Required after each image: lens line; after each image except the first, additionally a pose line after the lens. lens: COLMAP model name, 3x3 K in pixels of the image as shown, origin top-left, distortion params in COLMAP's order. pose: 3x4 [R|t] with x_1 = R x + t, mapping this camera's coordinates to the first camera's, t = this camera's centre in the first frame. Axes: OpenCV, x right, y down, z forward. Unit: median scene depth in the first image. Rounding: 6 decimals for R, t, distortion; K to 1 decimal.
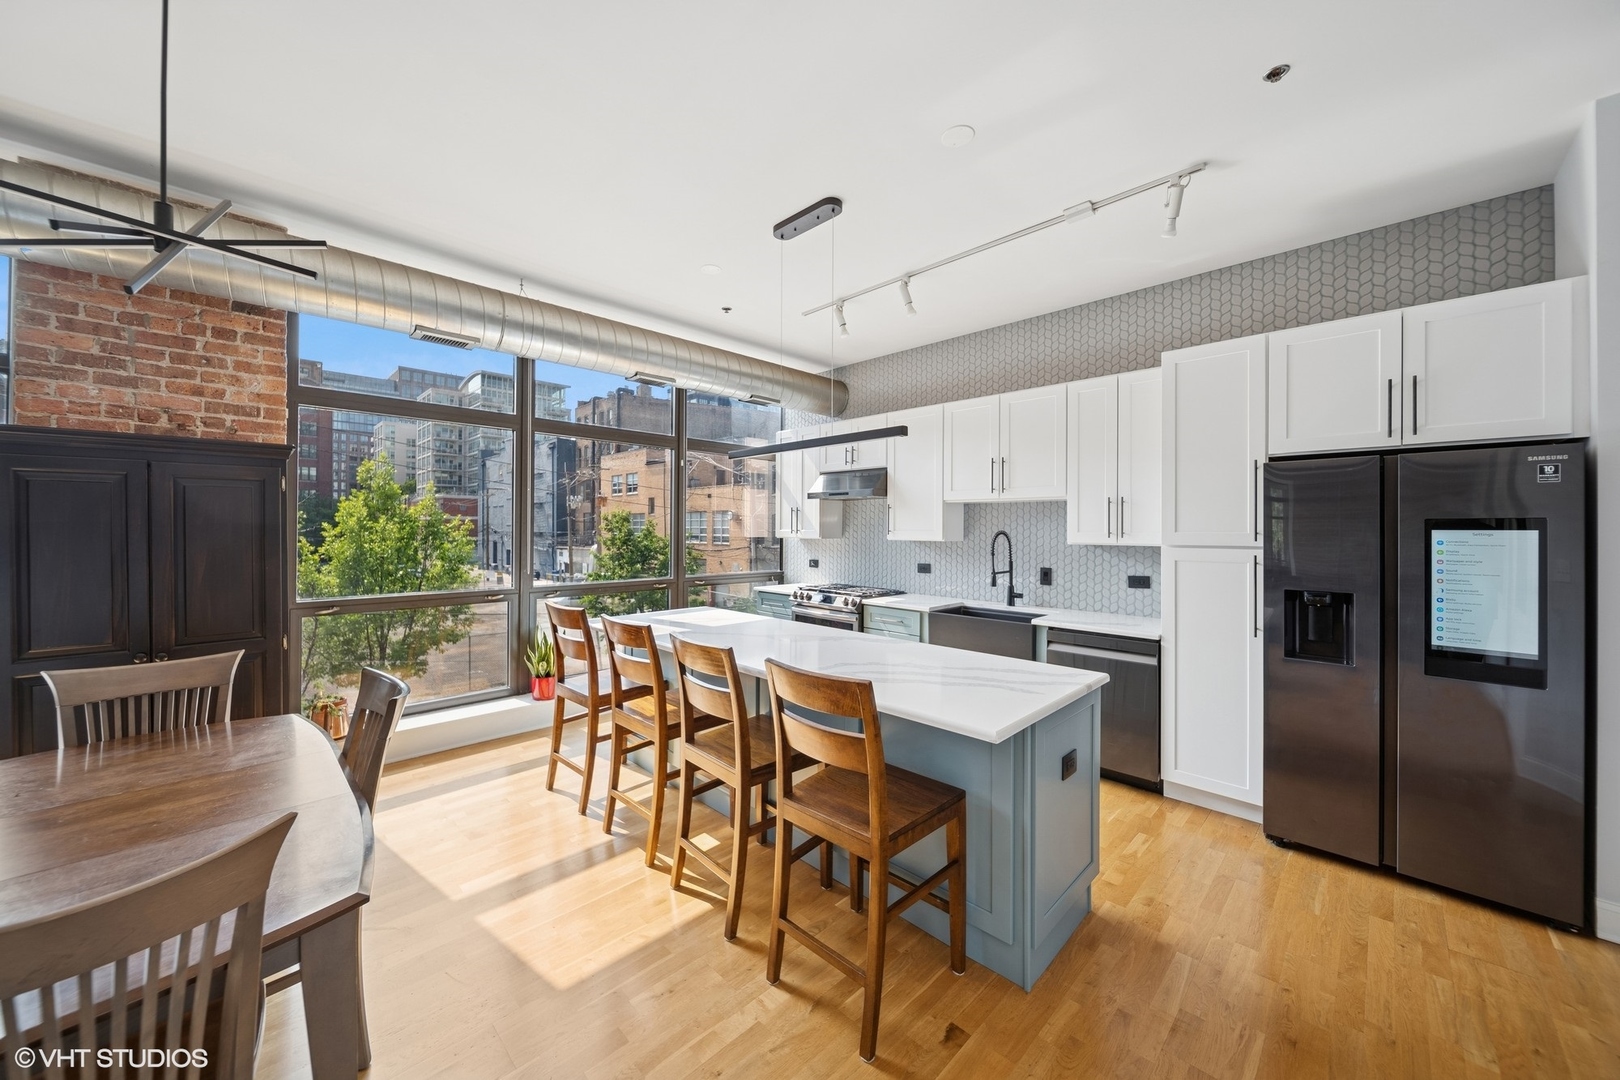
lens RADIAL K [[577.7, 0, 796.8], [0, 577.7, 526.9], [0, 0, 1]] dist [-0.000623, -0.002020]
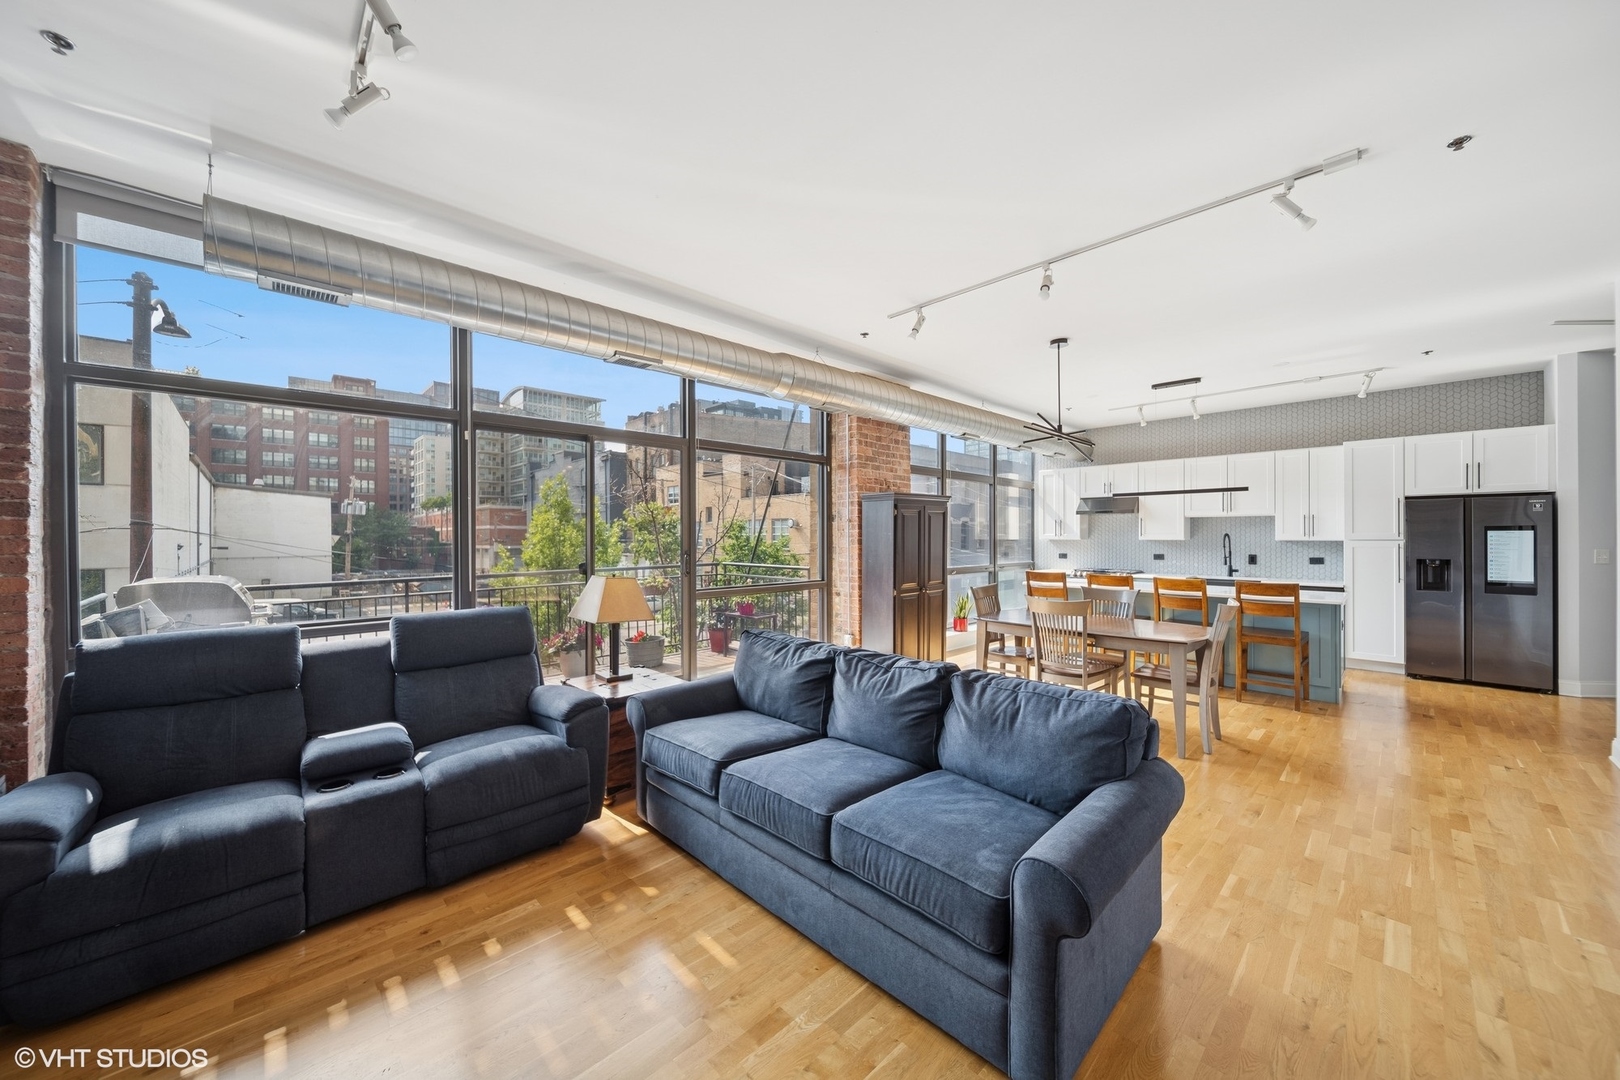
lens RADIAL K [[574.2, 0, 795.7], [0, 574.2, 535.5], [0, 0, 1]] dist [-0.000180, -0.001878]
pose [[0.999752, -0.007555, -0.020937, -1.066849], [0.007618, 0.999967, 0.002952, -0.002503], [0.020914, -0.003111, 0.999776, -0.887899]]
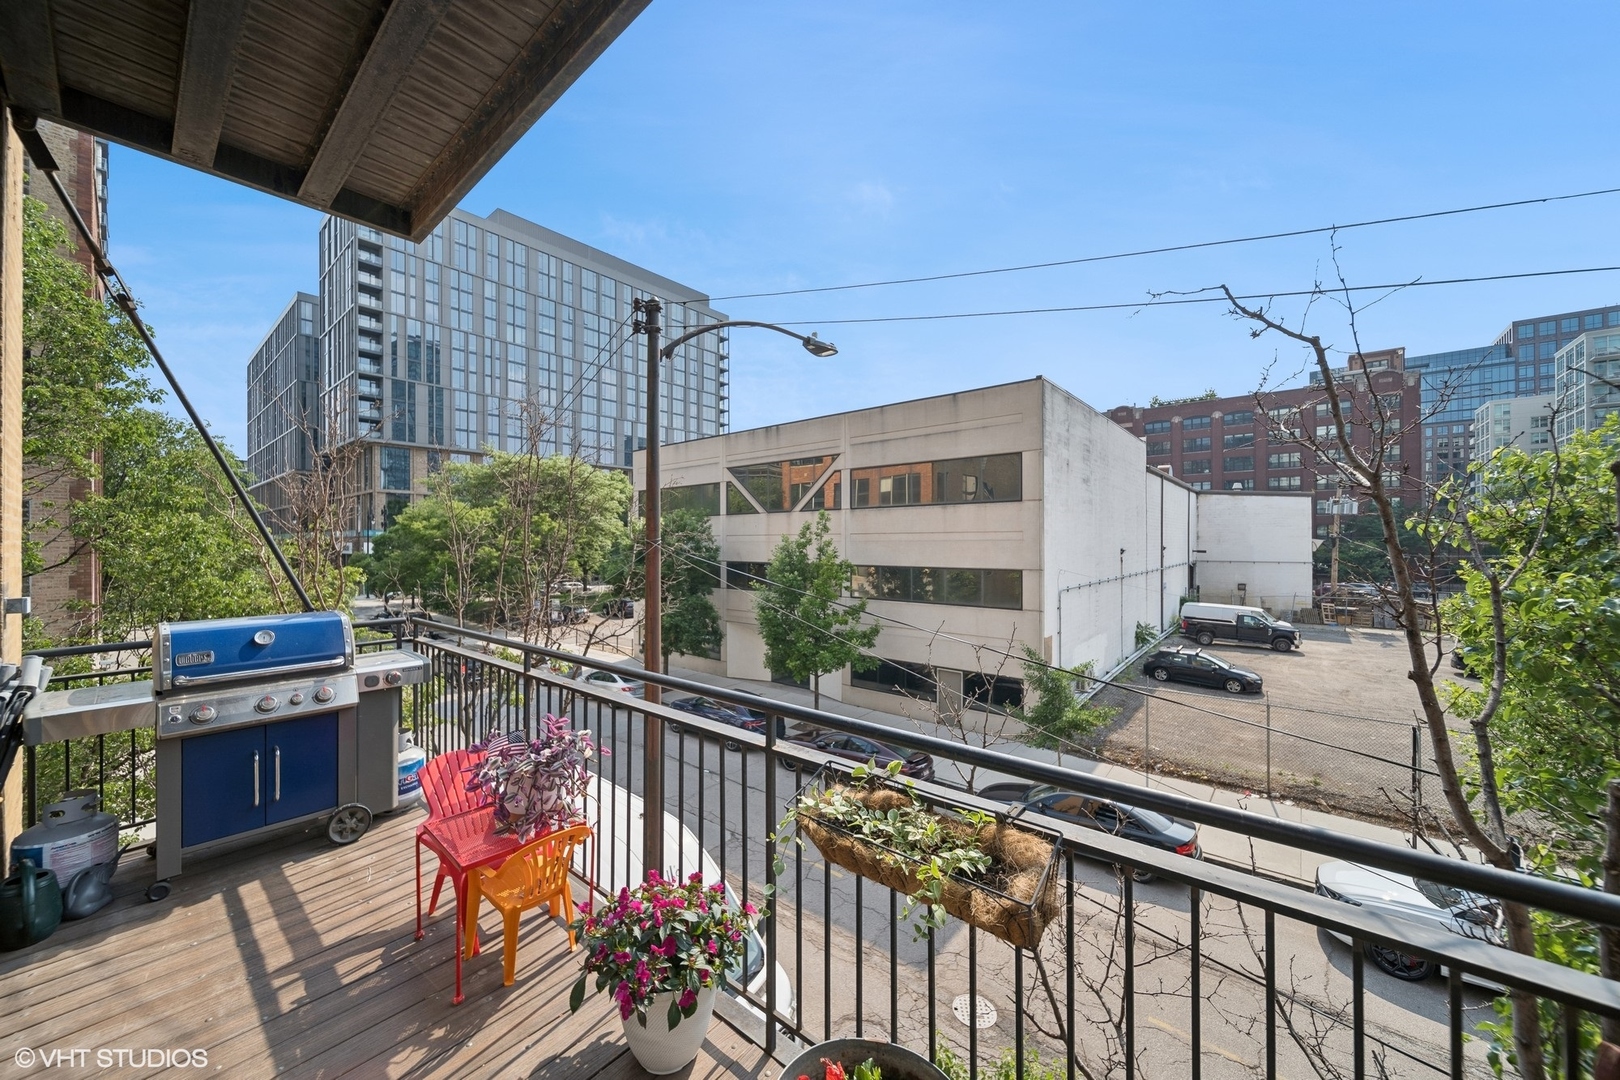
lens RADIAL K [[583.1, 0, 795.7], [0, 583.1, 538.7], [0, 0, 1]] dist [0.000367, -0.000094]
pose [[0.085536, -0.007454, -0.996307, -1.223027], [0.005656, 0.999960, -0.006996, -0.039349], [0.996319, -0.005036, 0.085575, 0.807870]]
